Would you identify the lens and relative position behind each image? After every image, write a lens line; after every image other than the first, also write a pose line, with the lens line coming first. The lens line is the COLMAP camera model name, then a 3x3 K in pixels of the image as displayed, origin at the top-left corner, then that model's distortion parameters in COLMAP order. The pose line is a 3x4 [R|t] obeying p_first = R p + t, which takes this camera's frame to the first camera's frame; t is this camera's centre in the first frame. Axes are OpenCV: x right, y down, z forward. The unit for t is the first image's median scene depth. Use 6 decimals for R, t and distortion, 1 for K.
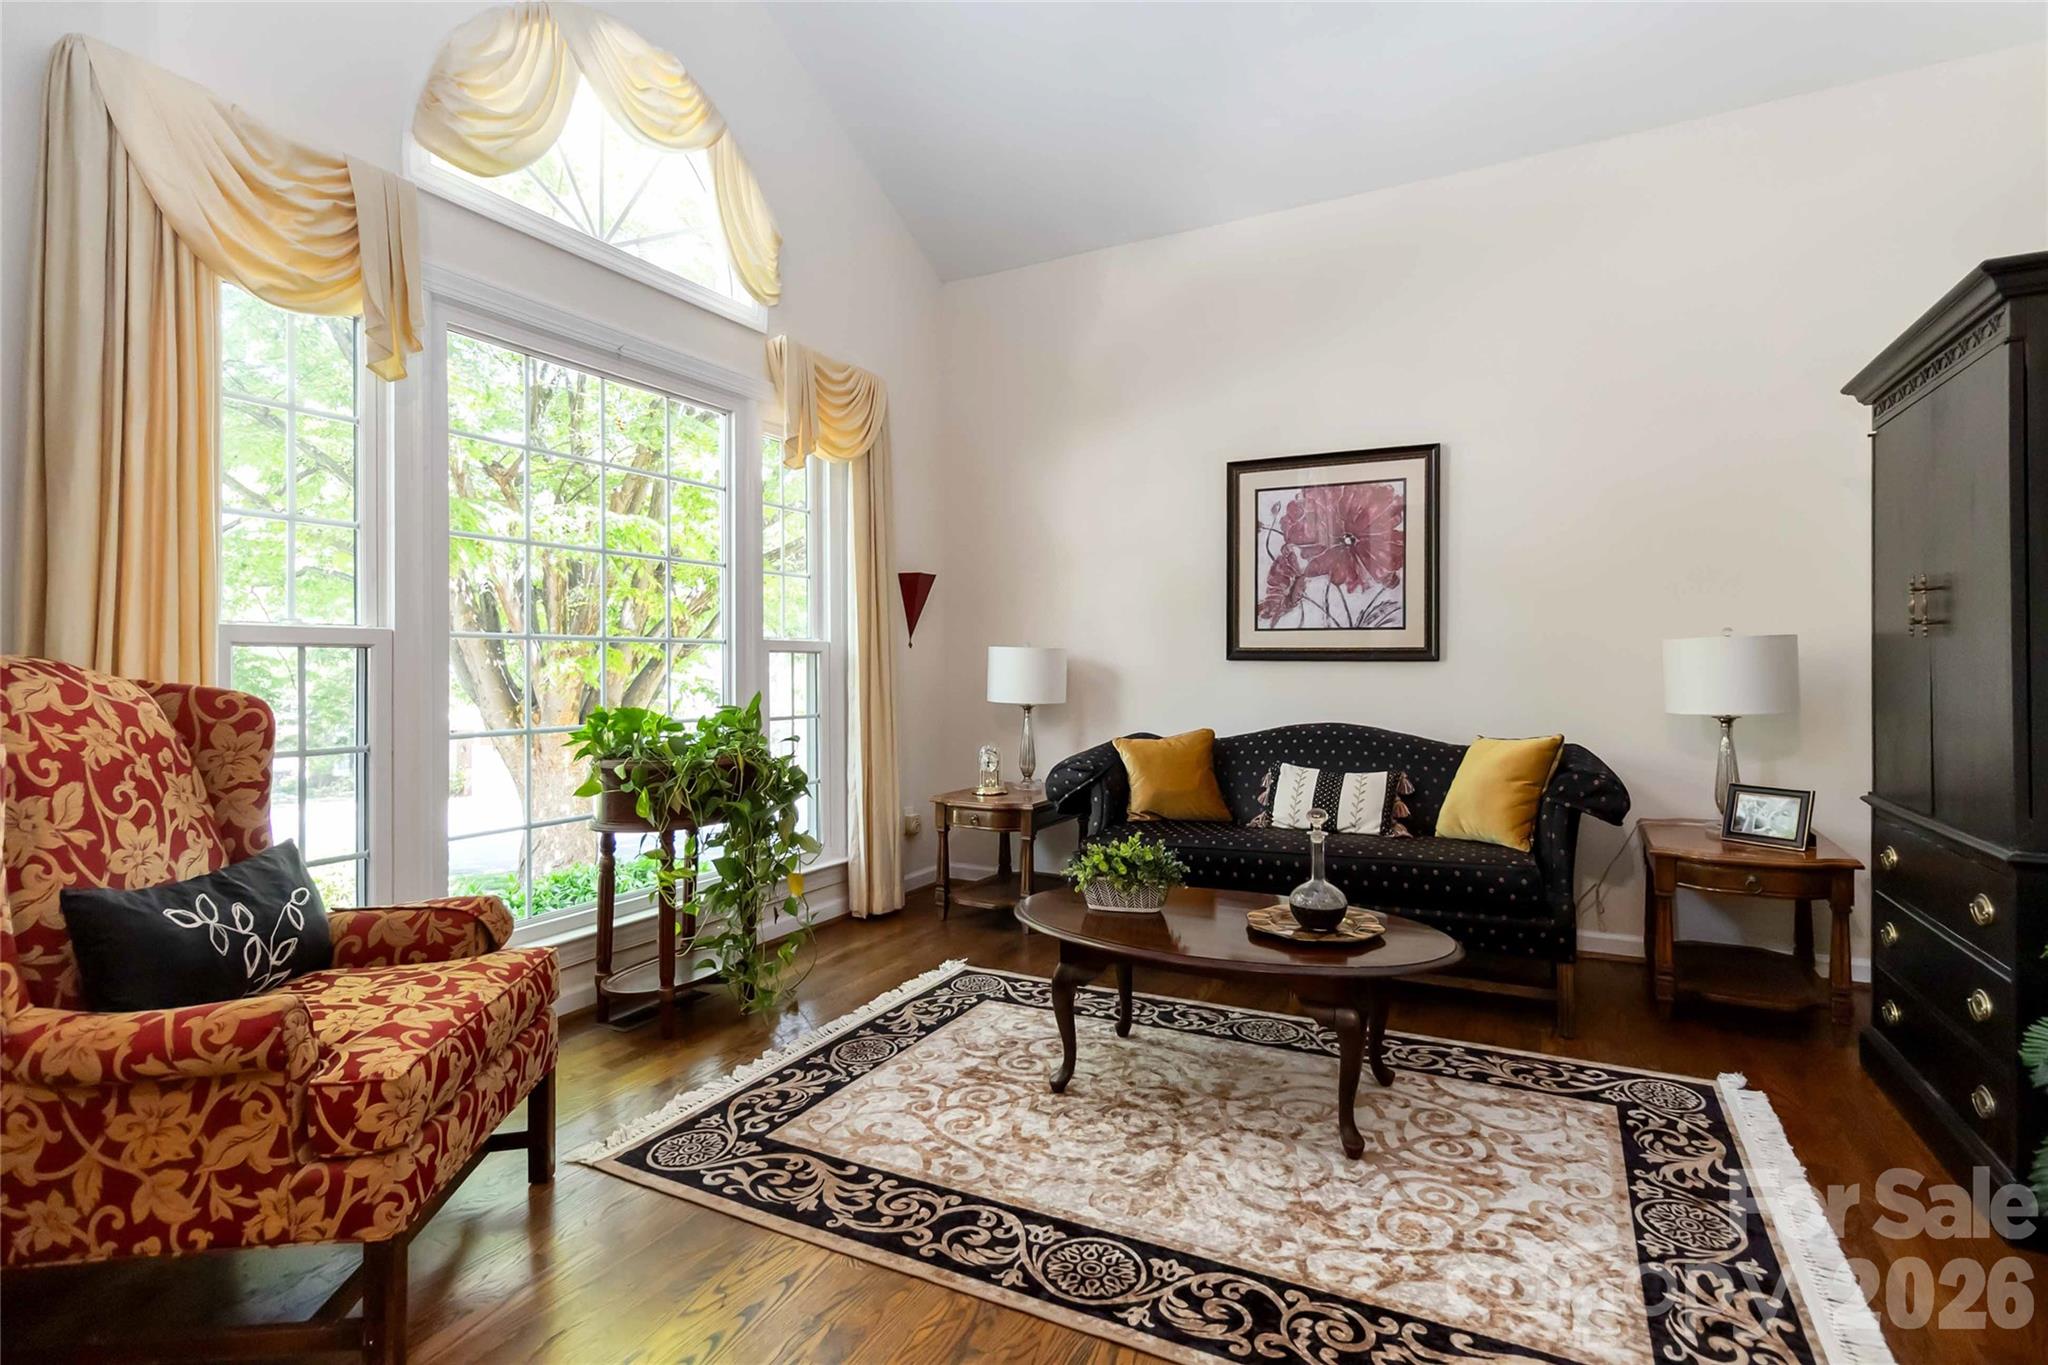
lens RADIAL K [[976.3, 0, 1028.3], [0, 976.3, 663.0], [0, 0, 1]] dist [0.001156, 0.001143]
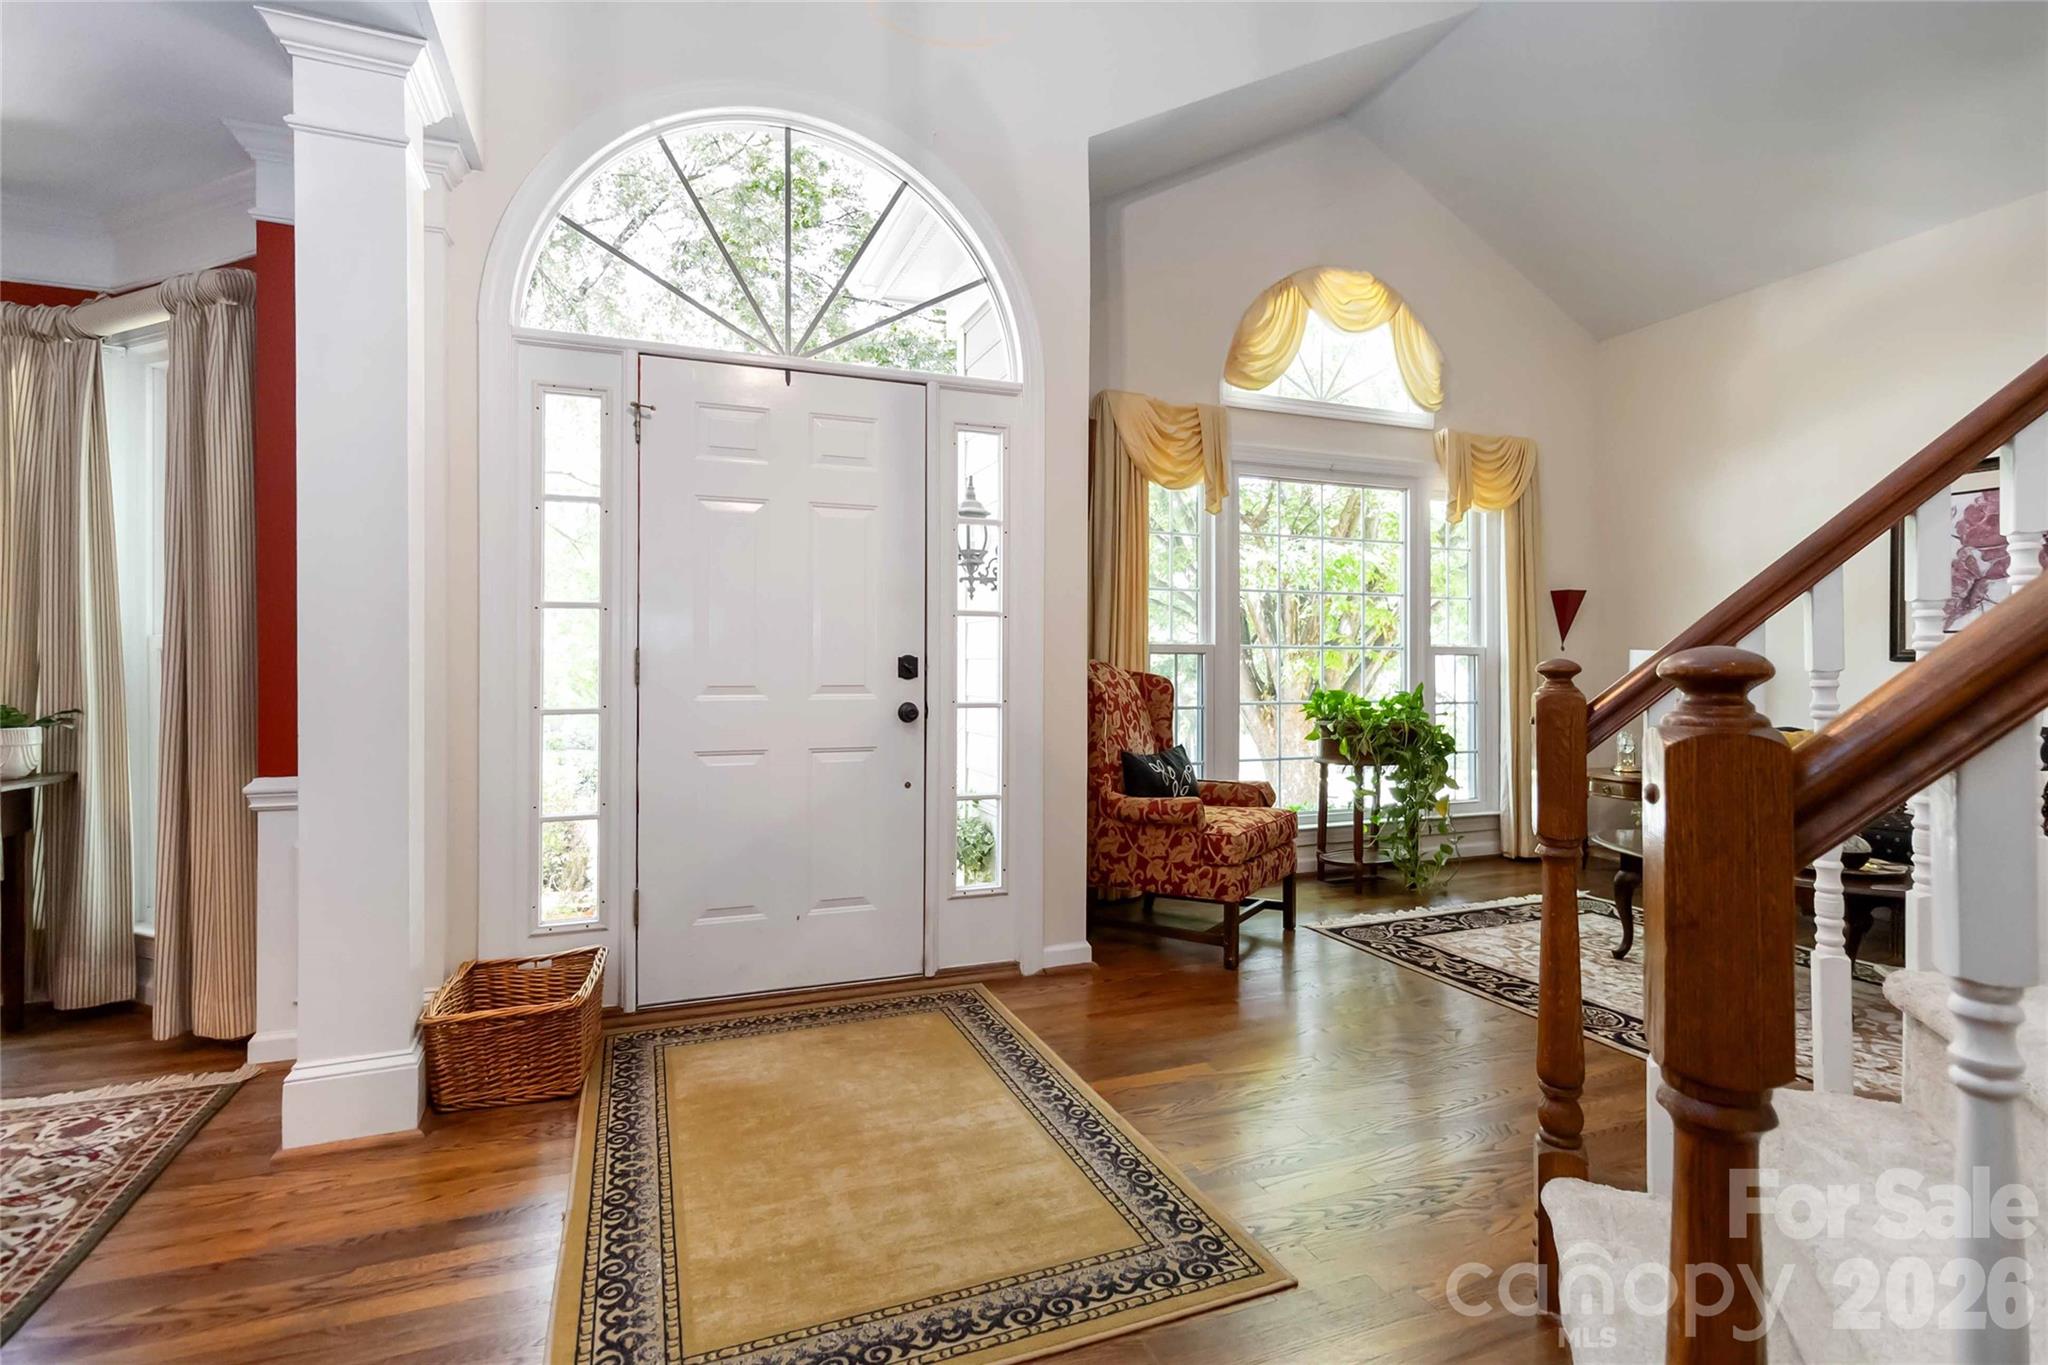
lens RADIAL K [[972.0, 0, 1036.7], [0, 972.0, 662.9], [0, 0, 1]] dist [0.000238, -0.000414]
pose [[0.763640, 0.002520, -0.645637, 0.297786], [-0.001905, 0.999997, 0.001650, -0.001832], [0.645640, -0.000030, 0.763642, -0.653466]]
